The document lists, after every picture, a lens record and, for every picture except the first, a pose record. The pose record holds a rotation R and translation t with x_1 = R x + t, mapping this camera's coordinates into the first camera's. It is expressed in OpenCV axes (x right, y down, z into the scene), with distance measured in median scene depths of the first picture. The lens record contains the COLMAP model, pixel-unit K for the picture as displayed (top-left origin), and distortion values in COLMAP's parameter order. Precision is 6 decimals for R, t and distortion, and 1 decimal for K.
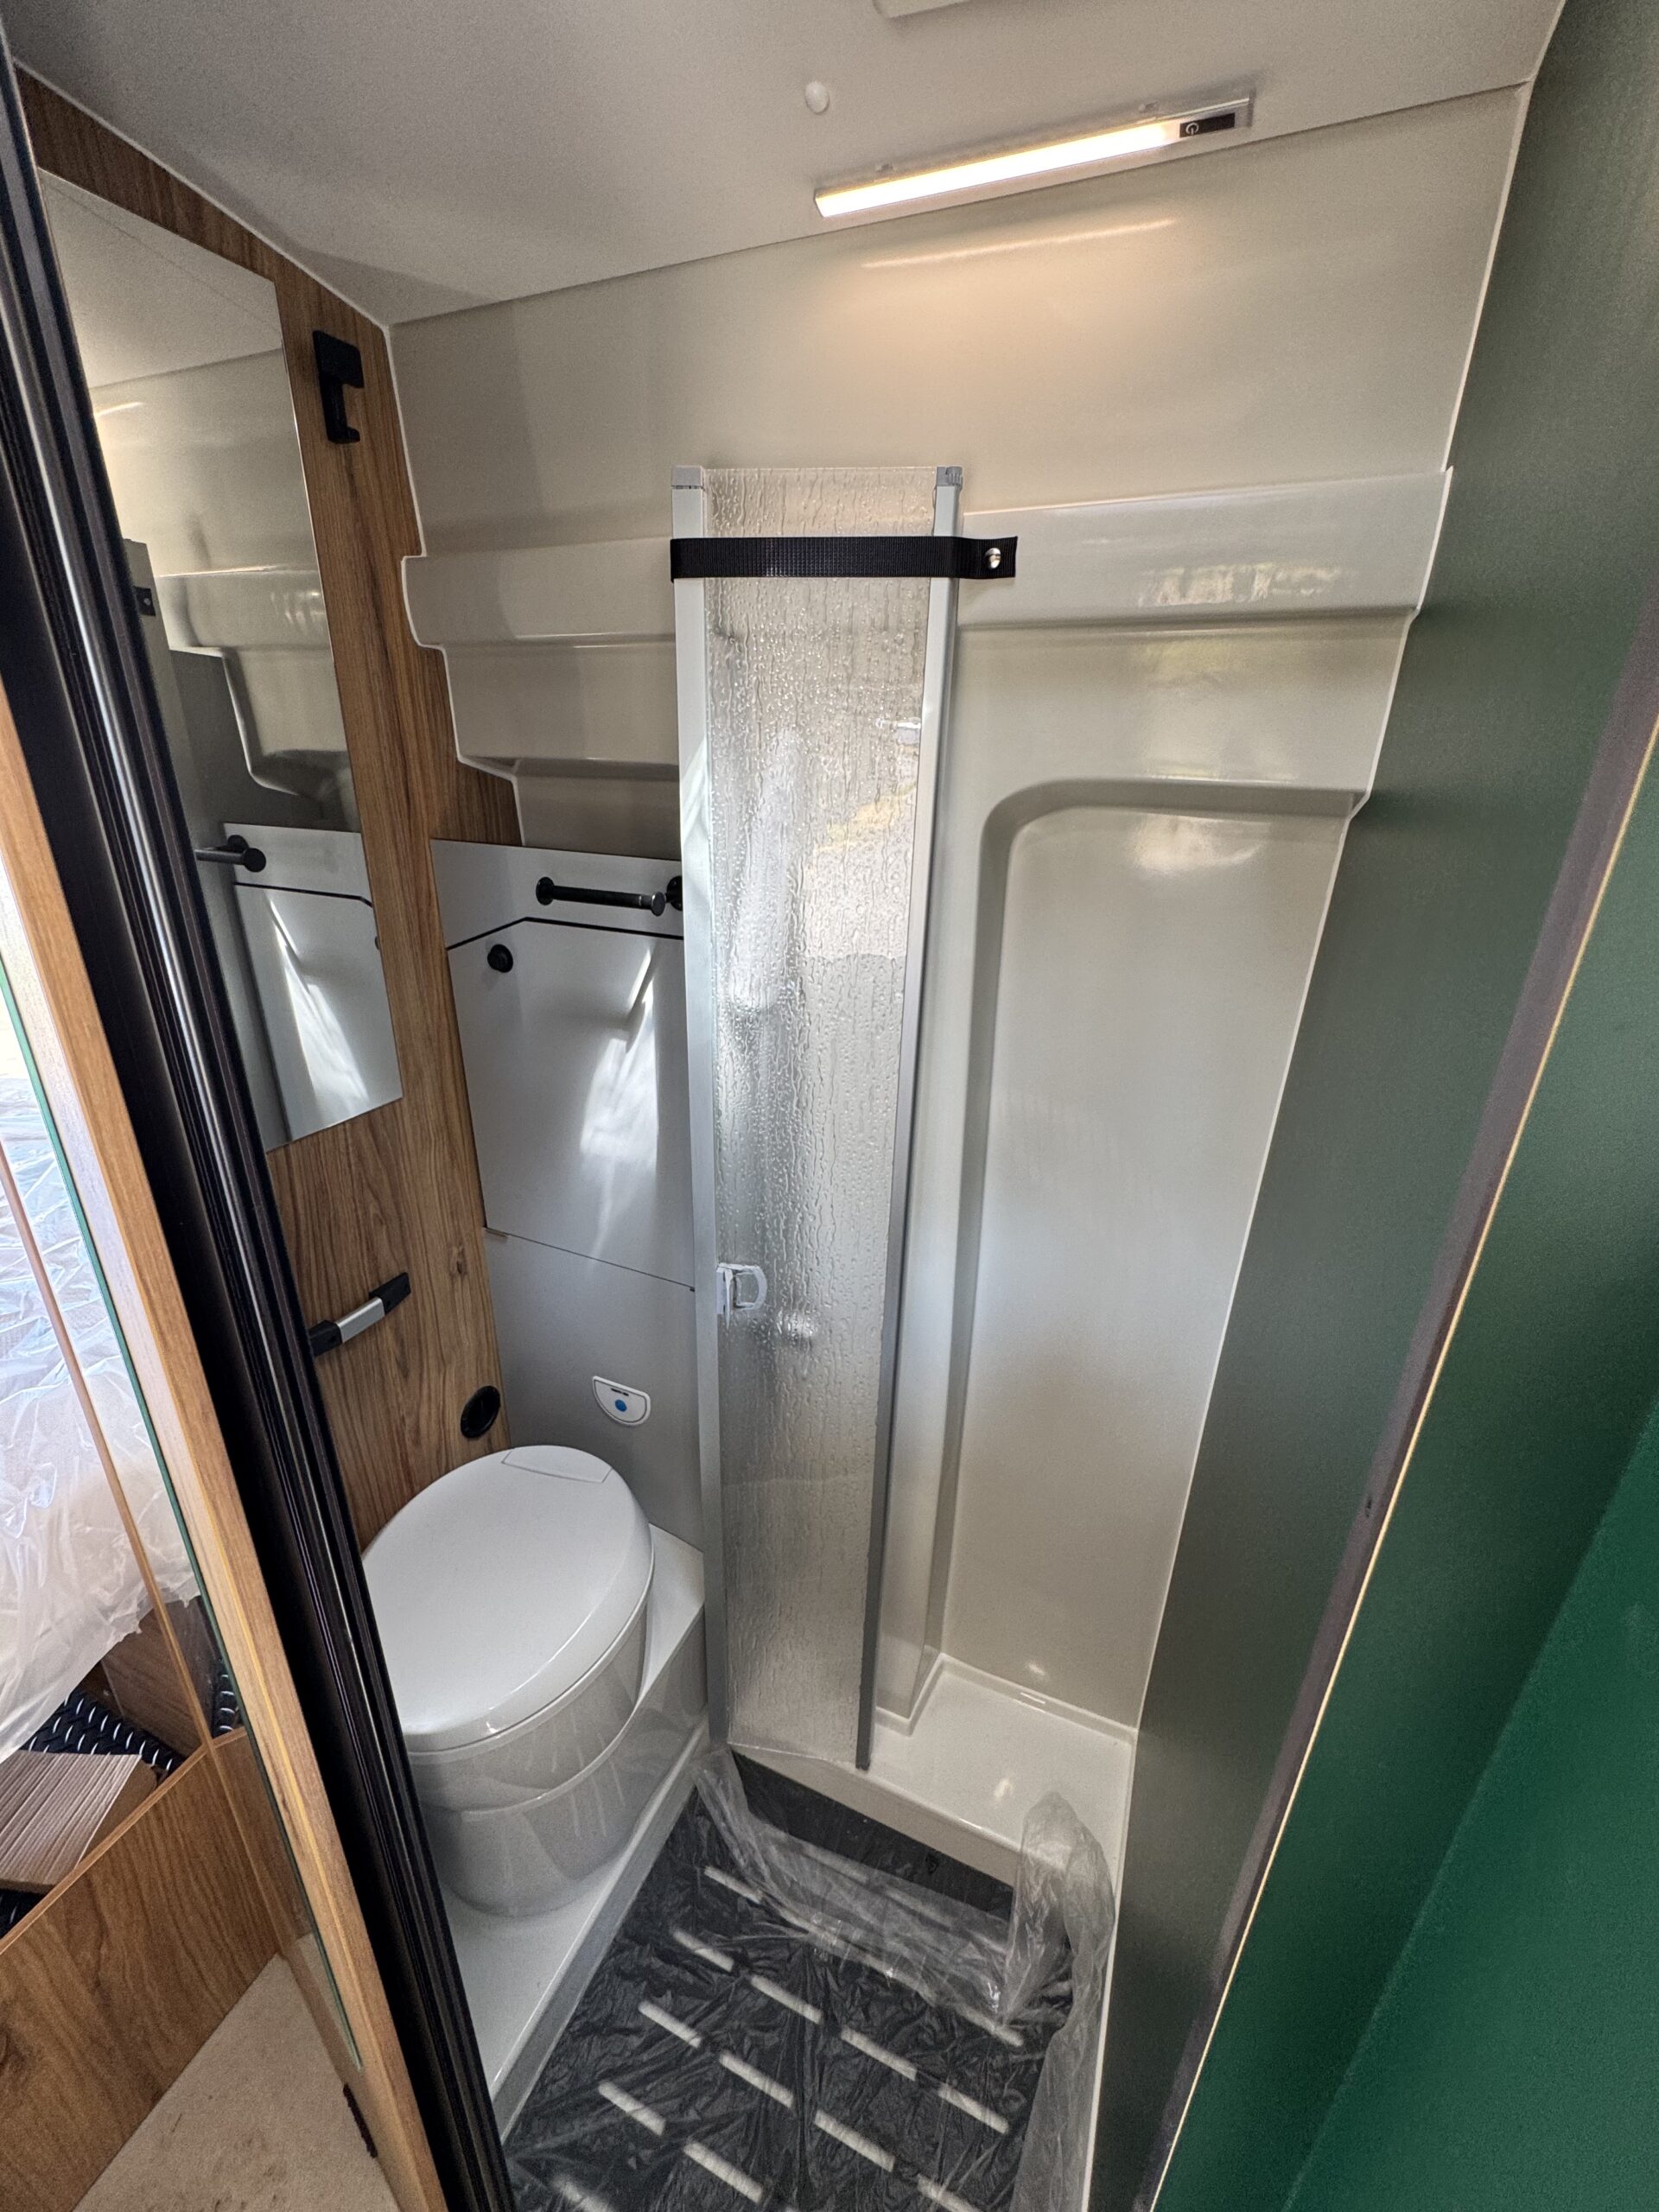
lens RADIAL K [[885.7, 0, 827.5], [0, 885.7, 1101.9], [0, 0, 1]] dist [-0.003168, -0.000281]
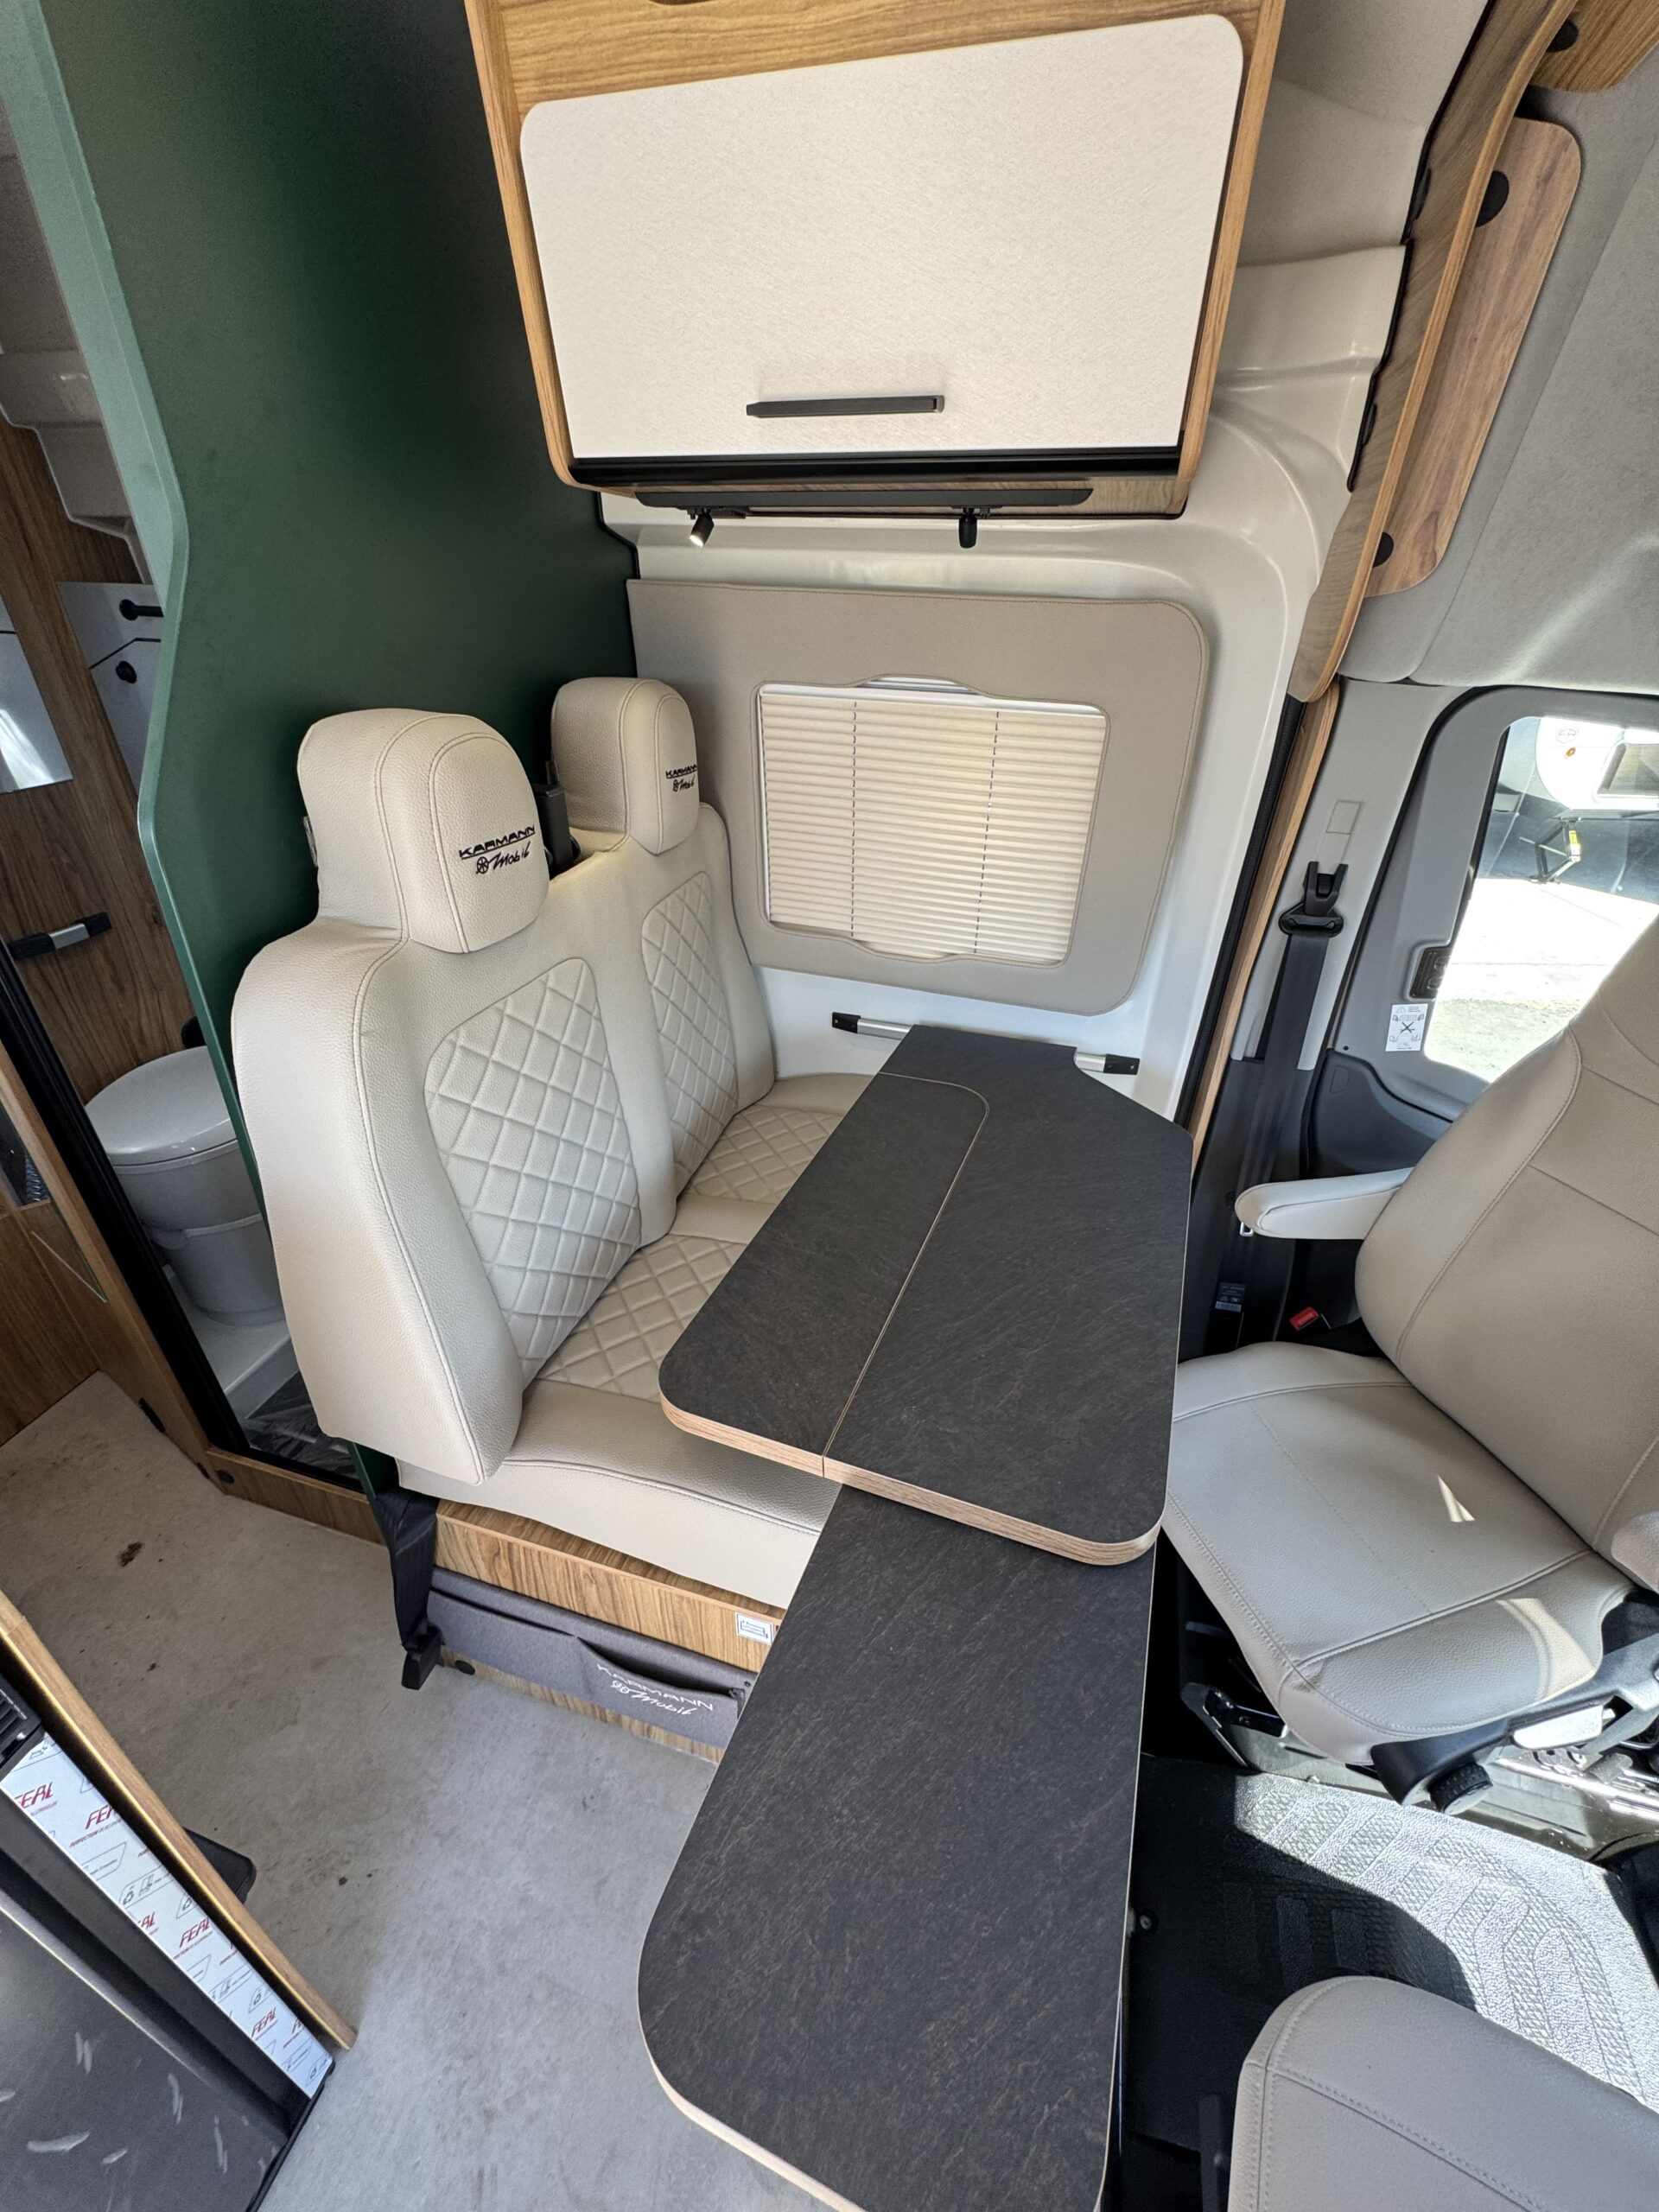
lens RADIAL K [[881.8, 0, 827.5], [0, 881.8, 1101.6], [0, 0, 1]] dist [-0.003141, -0.000386]
pose [[0.992647, -0.066119, 0.101387, 0.540375], [0.048206, 0.984277, 0.169926, 0.320104], [-0.111029, -0.163790, 0.980227, -0.598794]]
